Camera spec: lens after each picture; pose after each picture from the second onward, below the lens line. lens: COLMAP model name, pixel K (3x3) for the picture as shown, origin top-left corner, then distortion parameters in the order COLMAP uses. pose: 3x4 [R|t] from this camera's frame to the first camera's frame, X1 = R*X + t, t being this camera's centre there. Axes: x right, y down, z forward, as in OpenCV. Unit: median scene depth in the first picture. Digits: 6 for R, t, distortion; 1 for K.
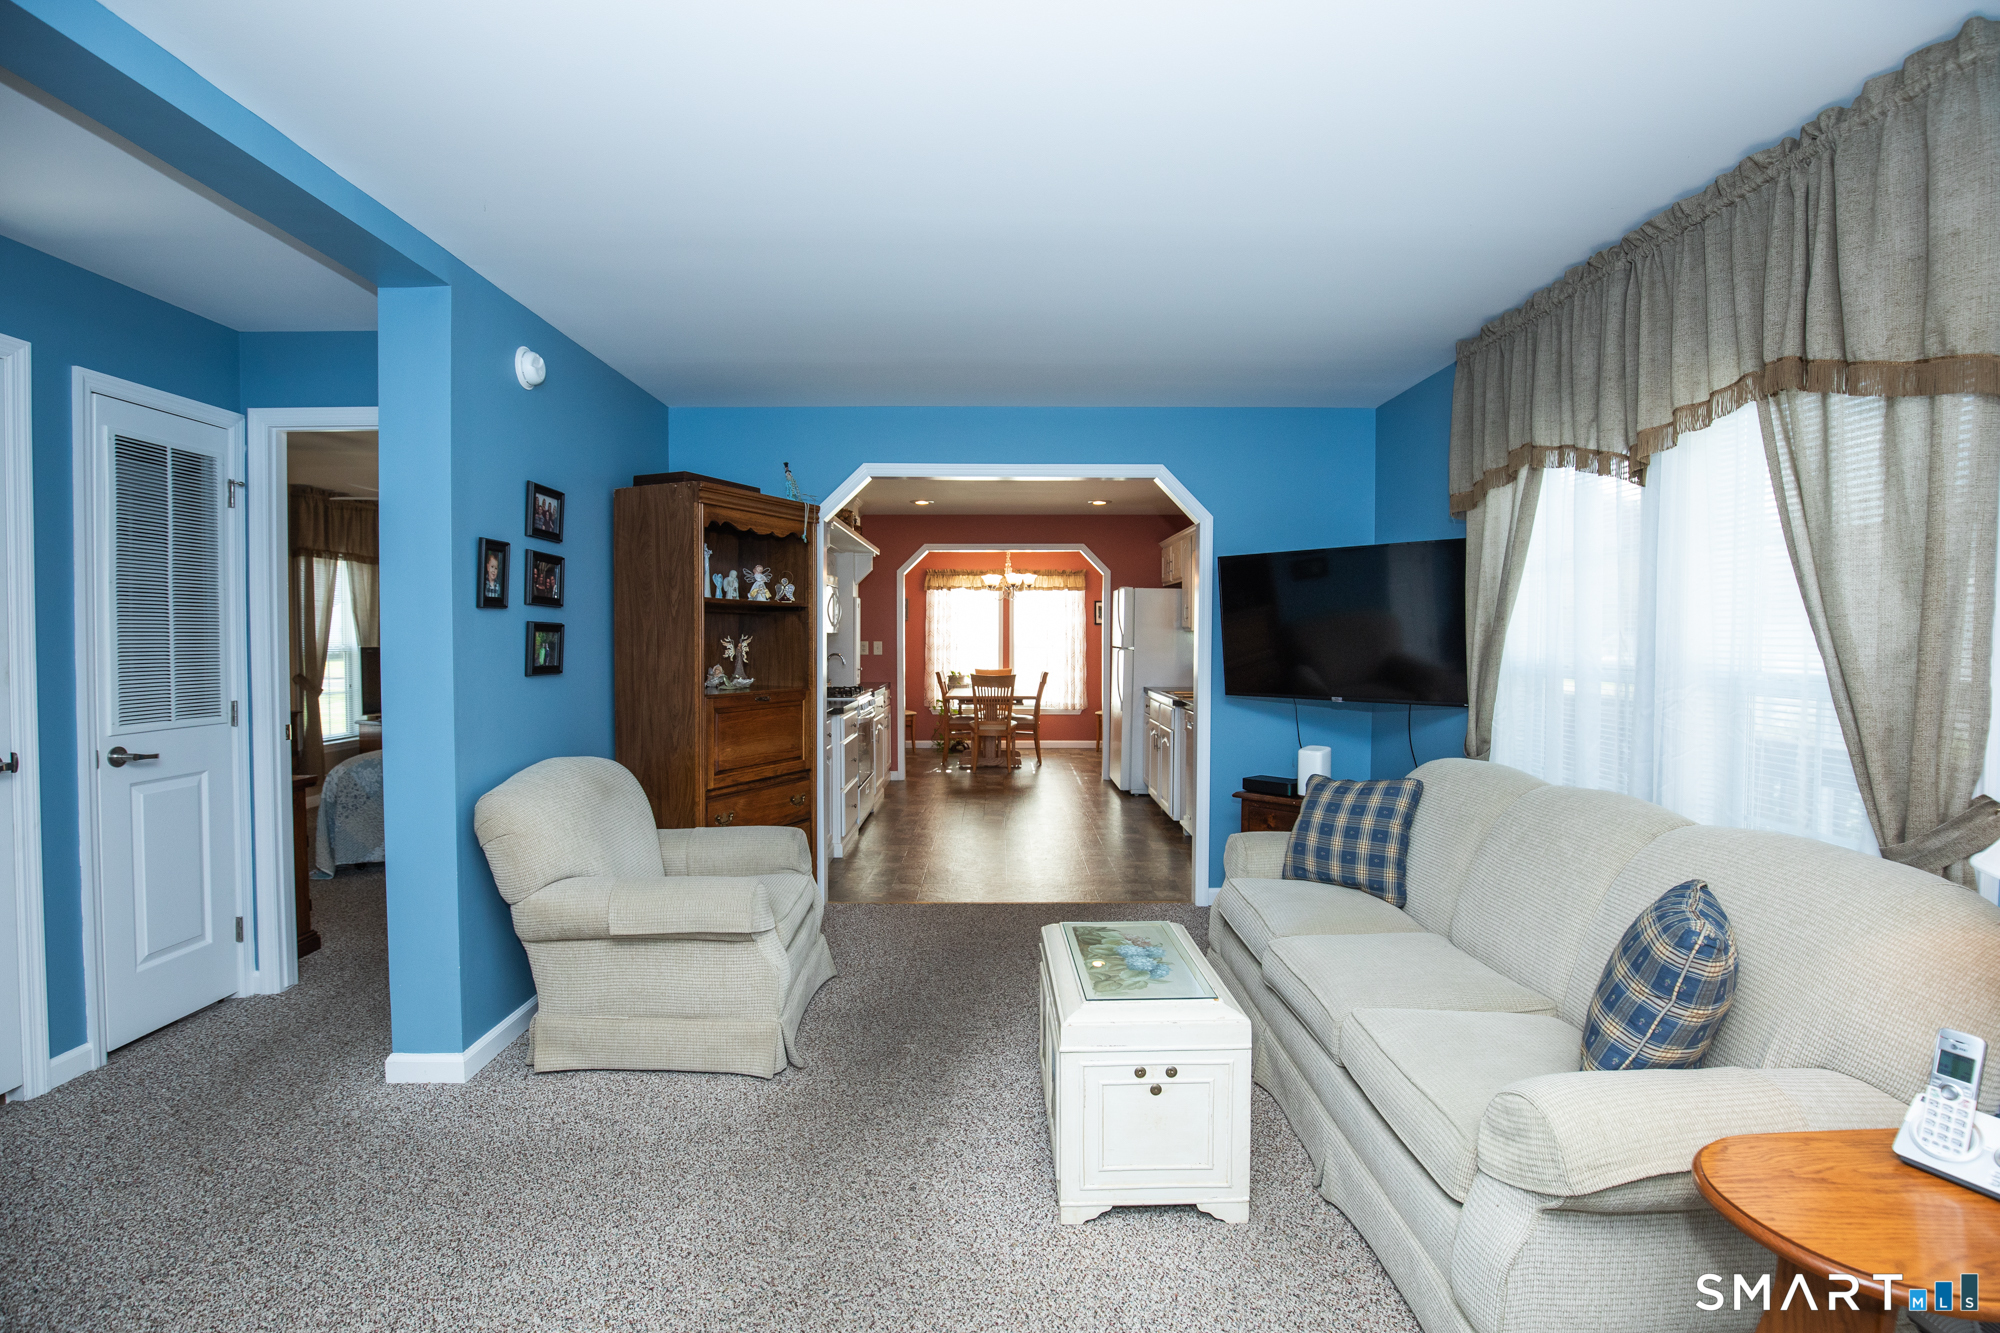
lens RADIAL K [[938.1, 0, 1001.7], [0, 938.1, 660.3], [0, 0, 1]] dist [-0.030383, 0.001749]
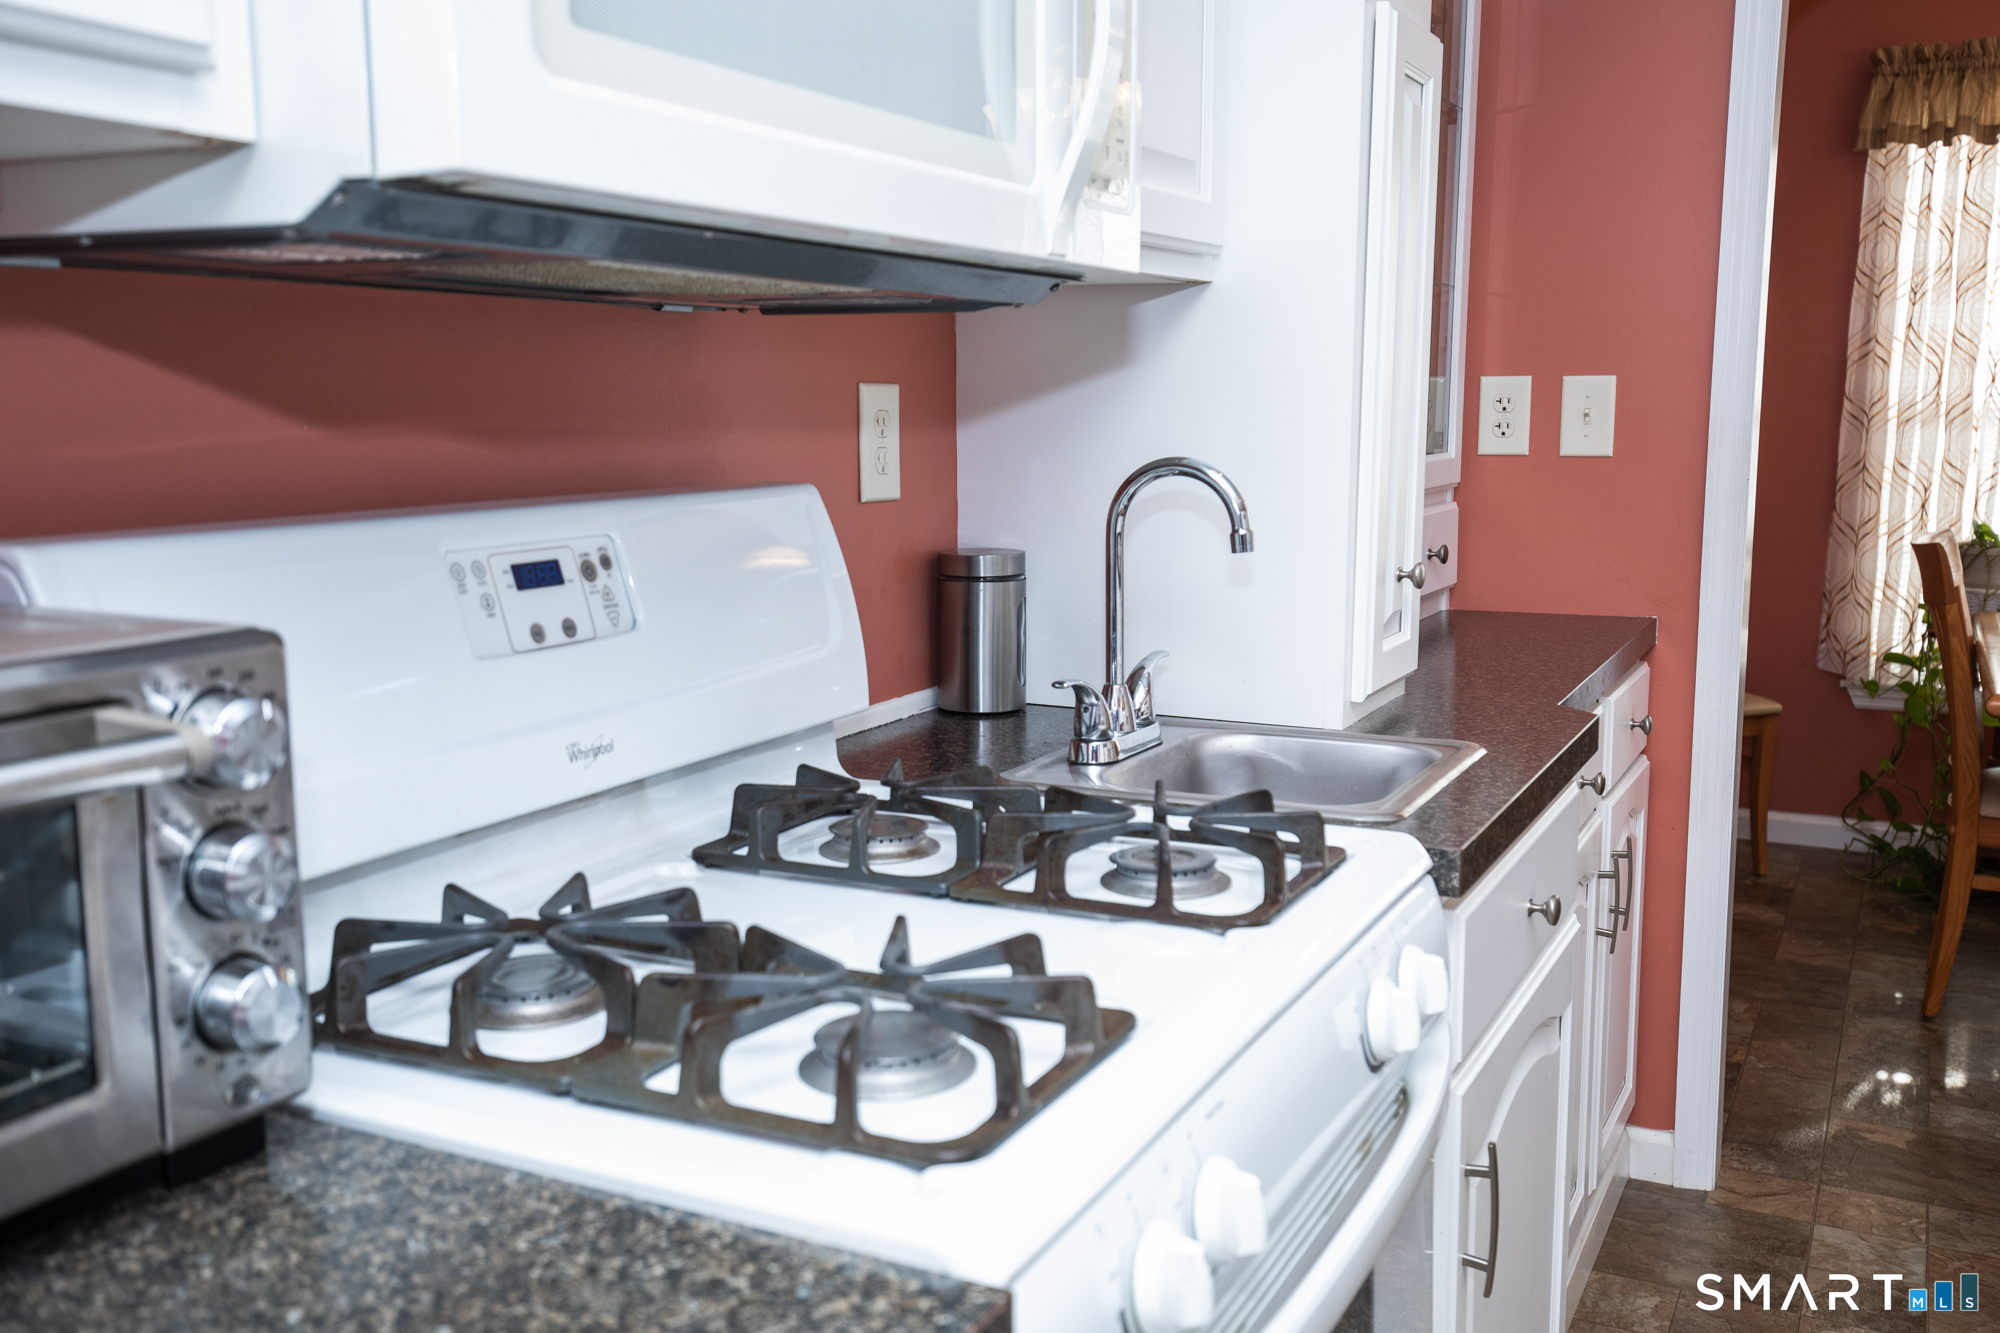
lens RADIAL K [[1860.0, 0, 1000.0], [0, 1860.0, 666.5], [0, 0, 1]] dist [0.001680, -0.001076]
pose [[0.886803, 0.060626, -0.458153, -0.177716], [-0.004324, 0.992403, 0.122952, -0.023497], [0.462126, -0.107053, 0.880329, 1.669694]]
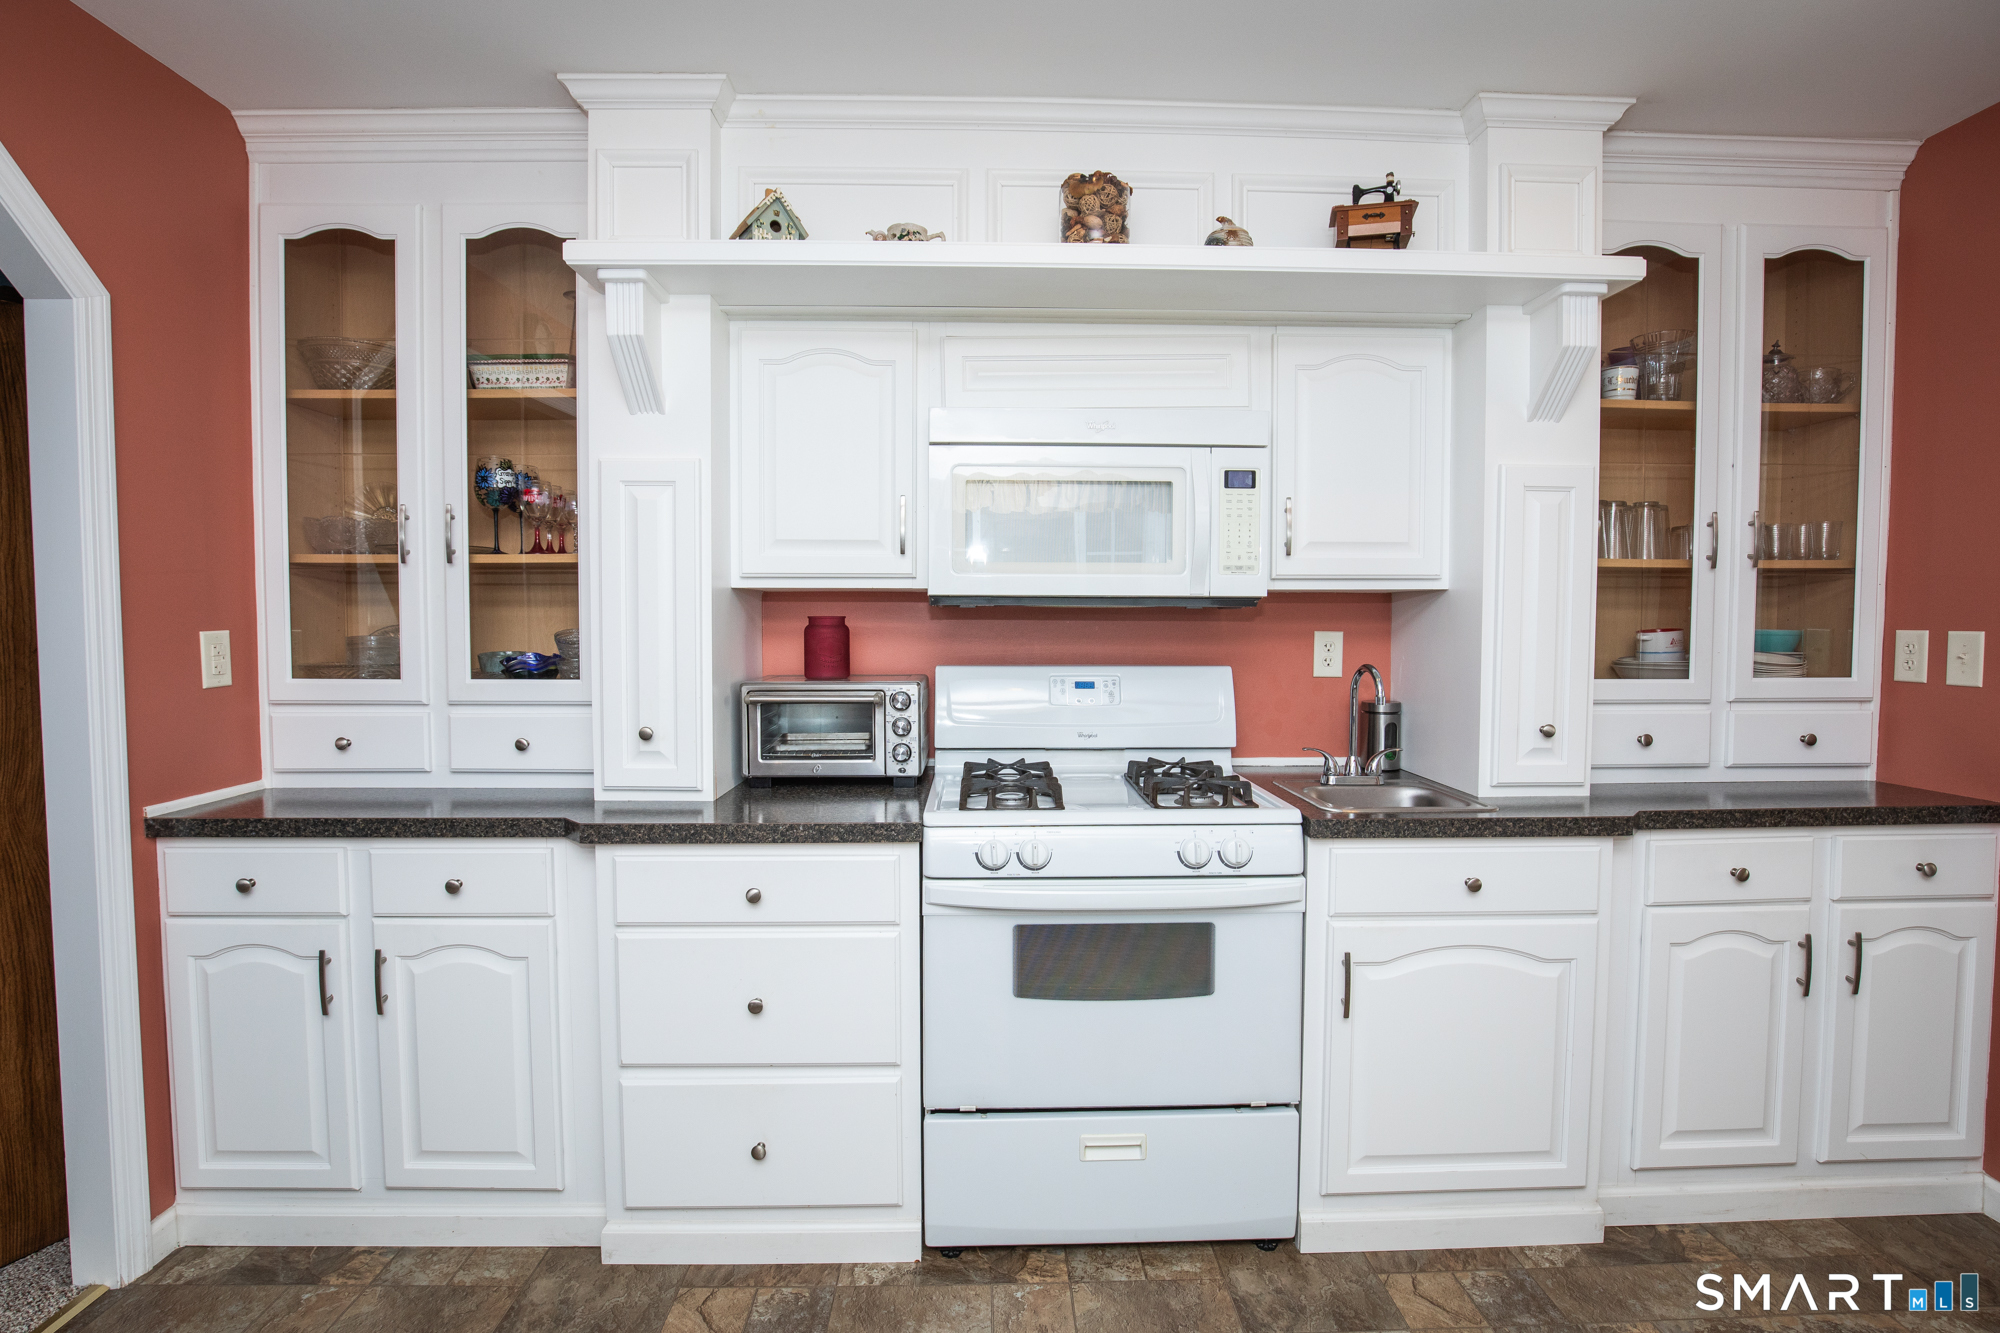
lens RADIAL K [[938.1, 0, 1001.7], [0, 938.1, 660.3], [0, 0, 1]] dist [-0.030383, 0.001749]
pose [[0.006914, 0.035949, -0.999330, 0.258983], [-0.025903, 0.999025, 0.035759, -0.036753], [0.999641, 0.025638, 0.007838, 1.895565]]
